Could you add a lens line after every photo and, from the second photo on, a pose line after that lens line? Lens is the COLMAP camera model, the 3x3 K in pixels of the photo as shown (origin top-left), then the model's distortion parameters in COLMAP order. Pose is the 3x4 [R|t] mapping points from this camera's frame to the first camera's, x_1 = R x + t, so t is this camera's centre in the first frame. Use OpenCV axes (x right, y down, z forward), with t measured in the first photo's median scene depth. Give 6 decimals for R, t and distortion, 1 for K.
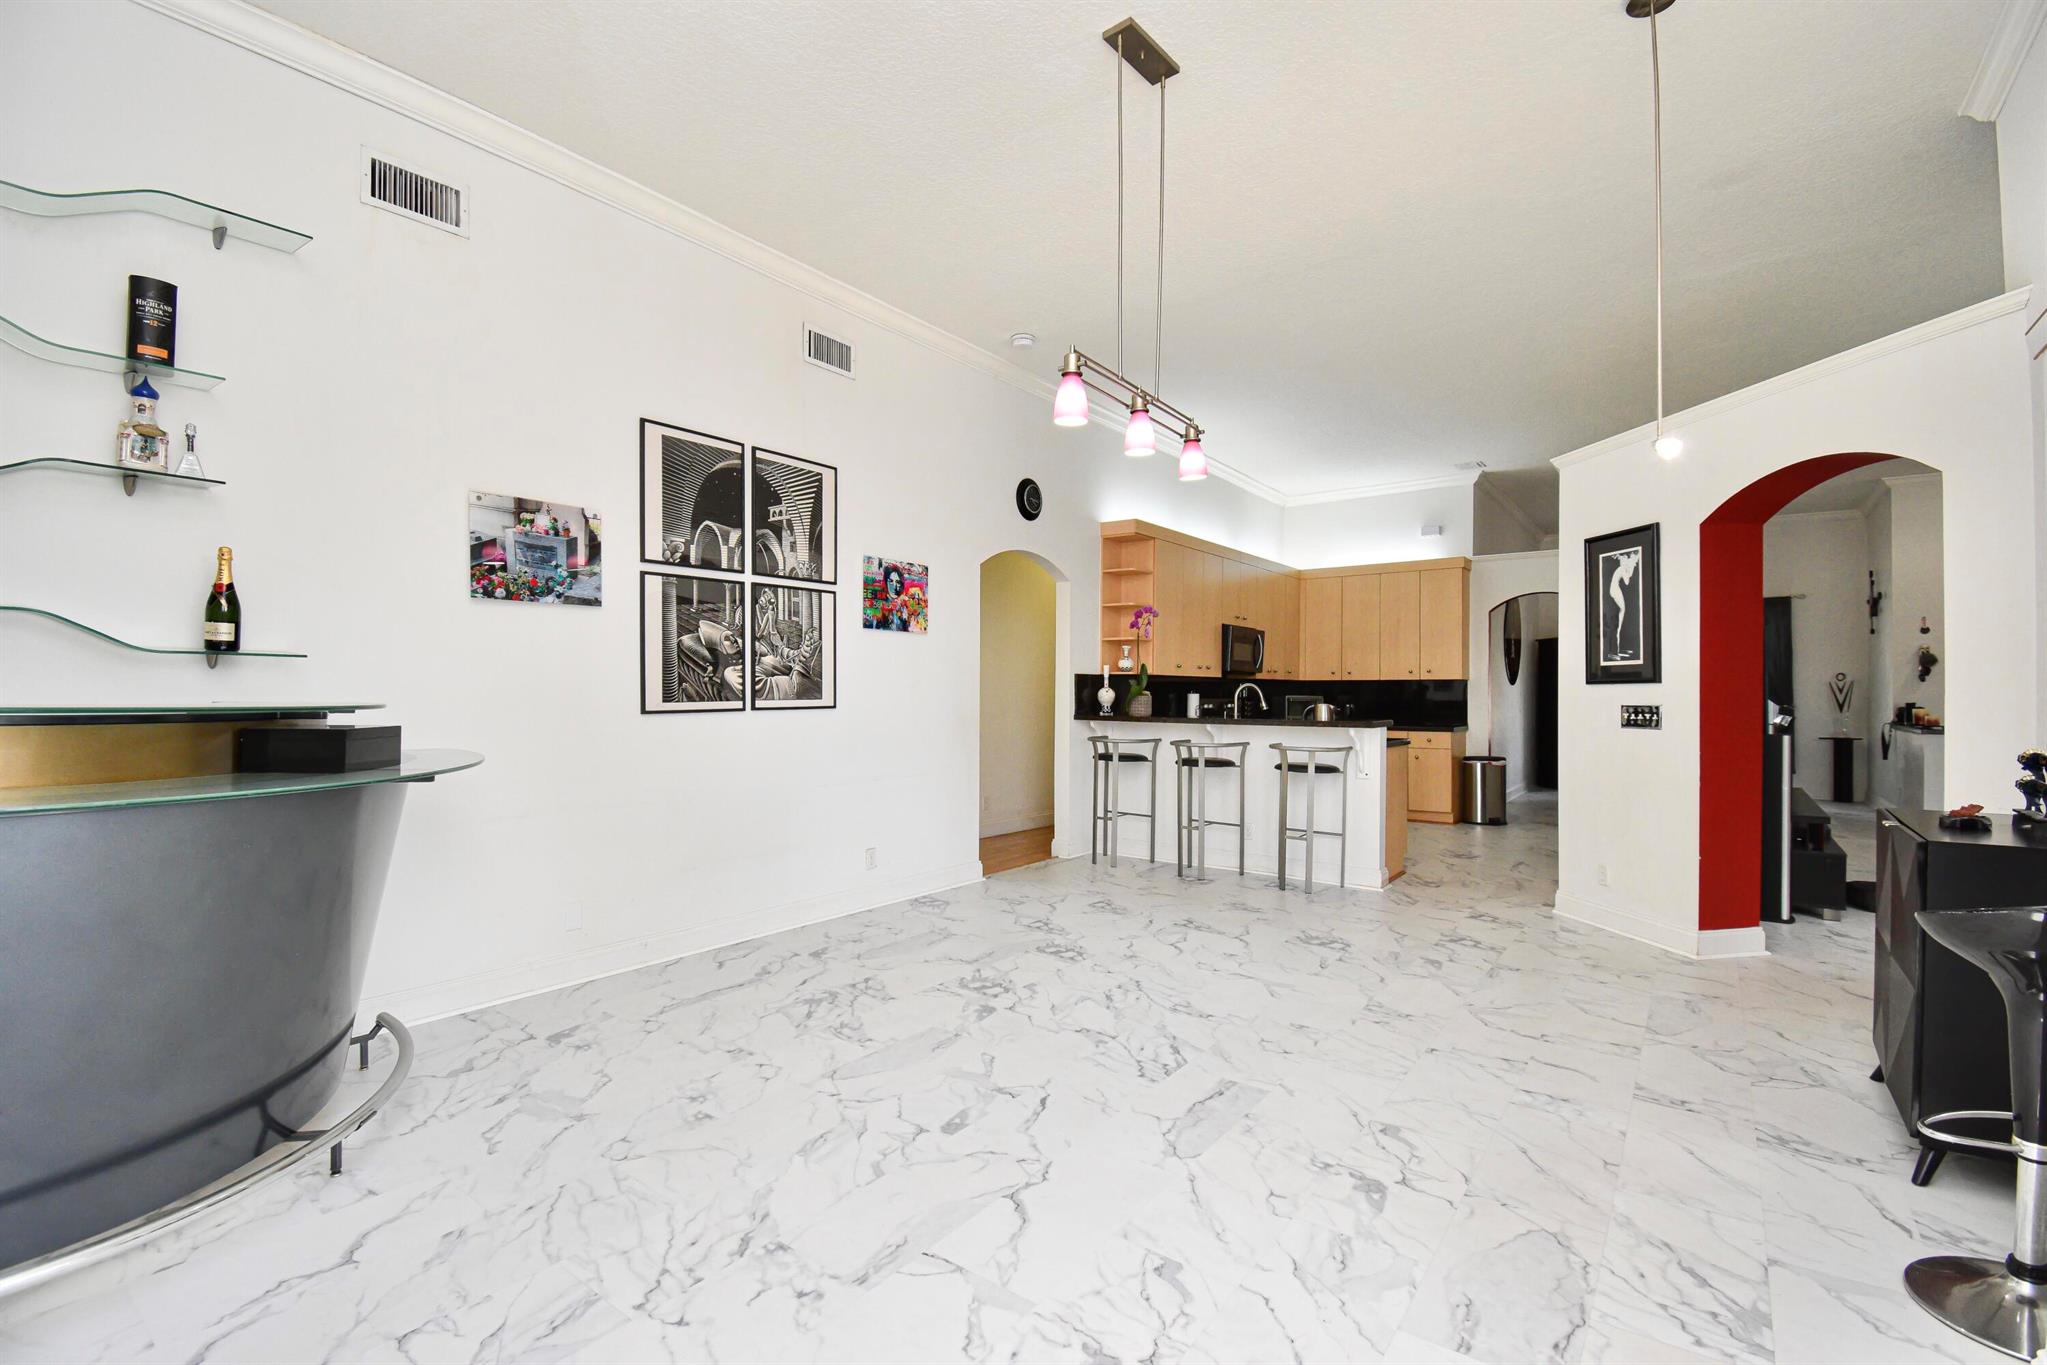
lens RADIAL K [[927.9, 0, 1025.4], [0, 927.9, 704.6], [0, 0, 1]] dist [-0.003075, -0.011313]
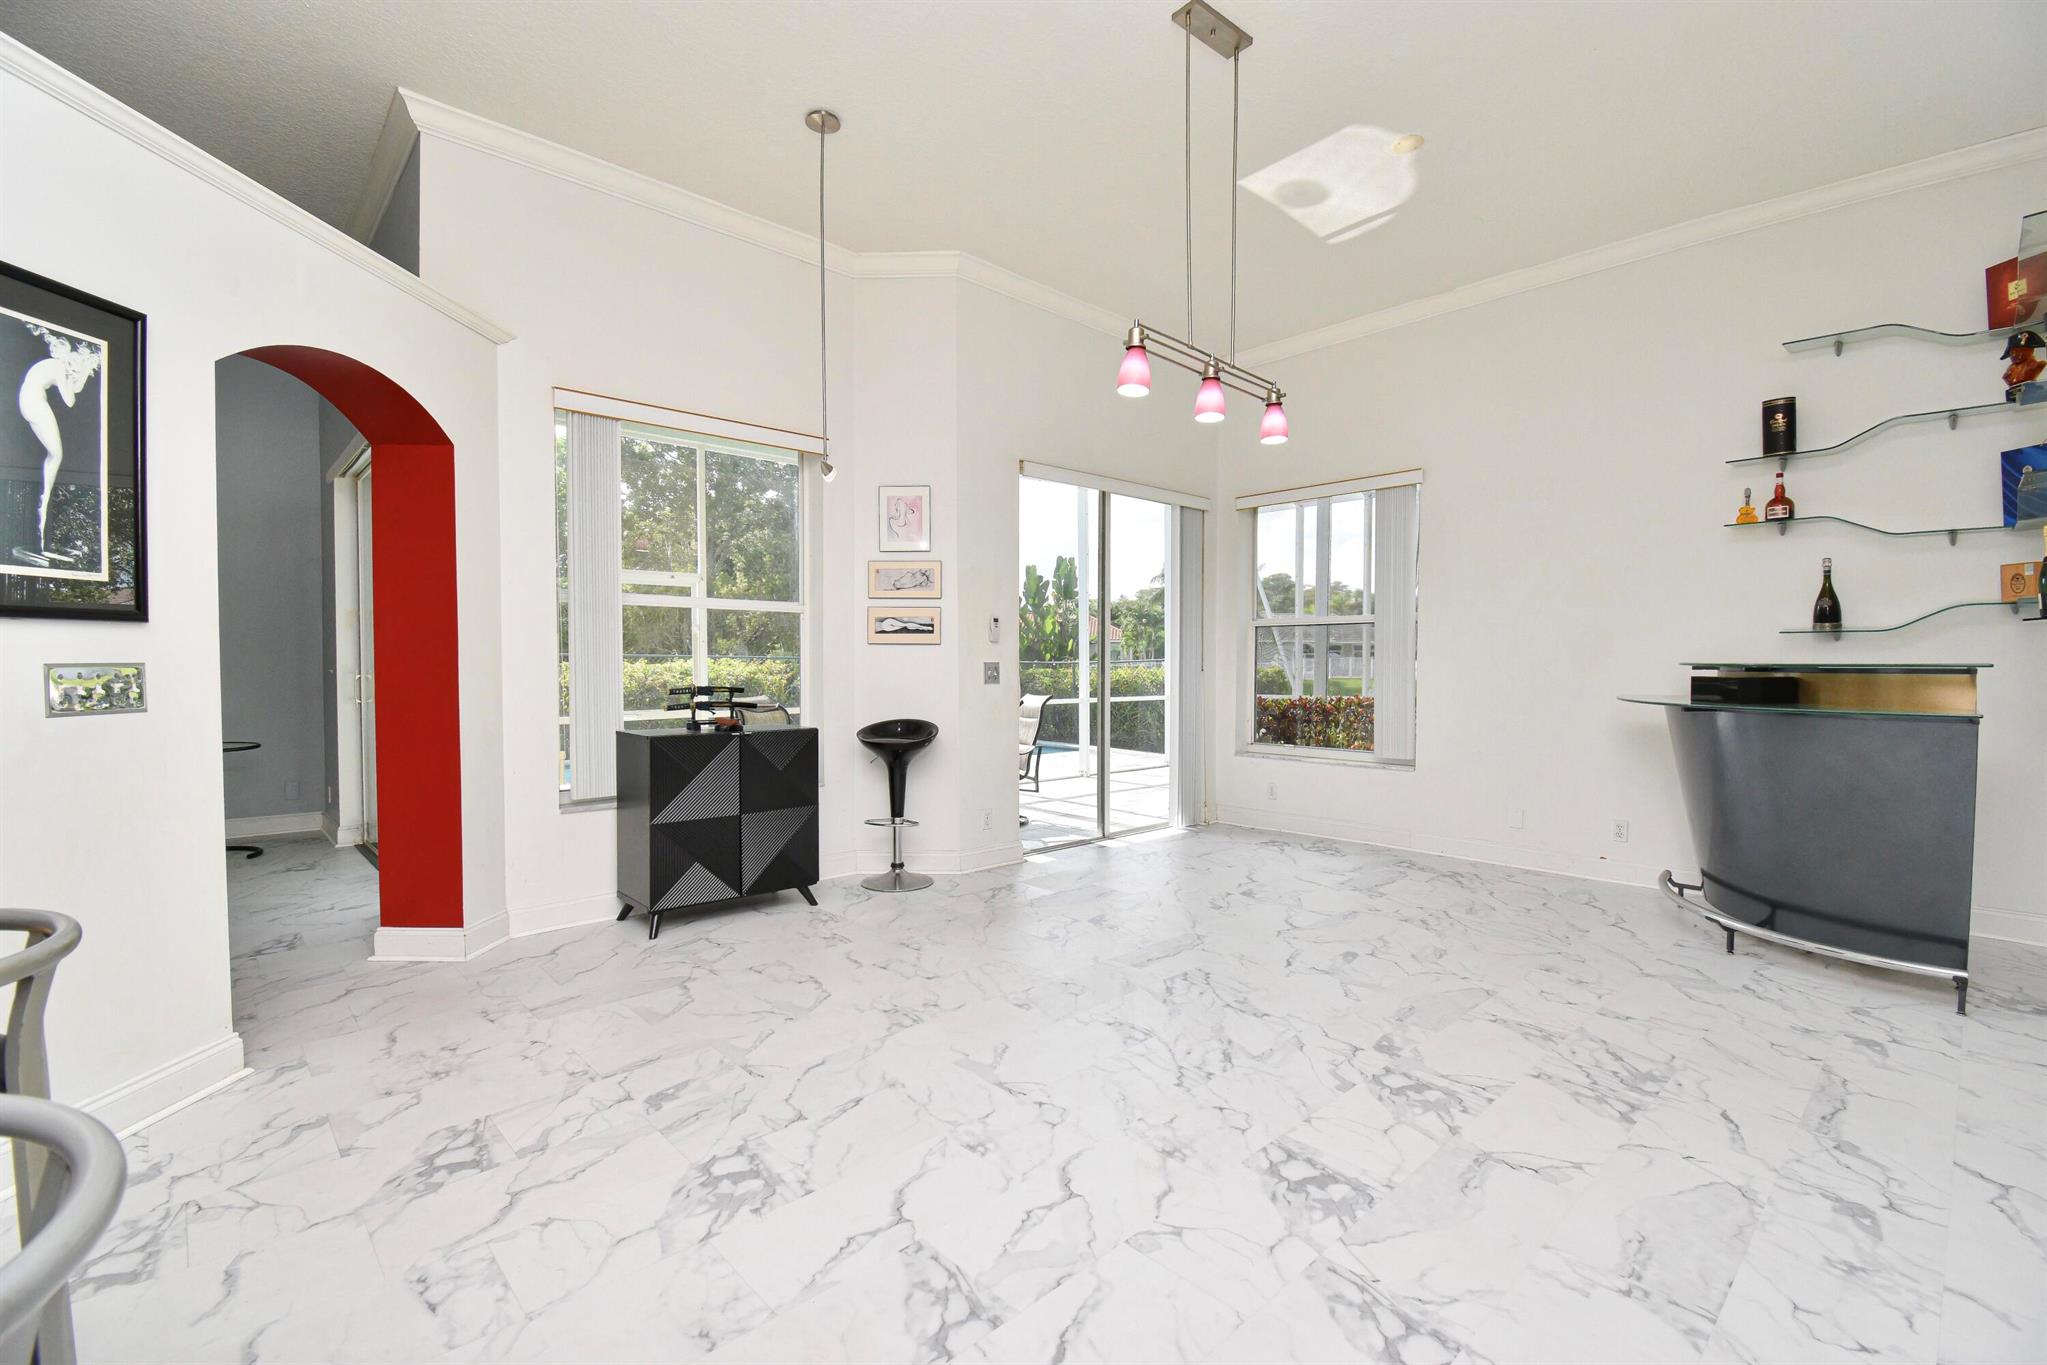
lens RADIAL K [[927.9, 0, 1023.3], [0, 927.9, 683.1], [0, 0, 1]] dist [-0.003075, -0.011313]
pose [[-0.985438, -0.008561, 0.169821, 0.107163], [-0.002764, 0.999406, 0.034340, -0.008692], [-0.170015, 0.033370, -0.984876, 1.468537]]
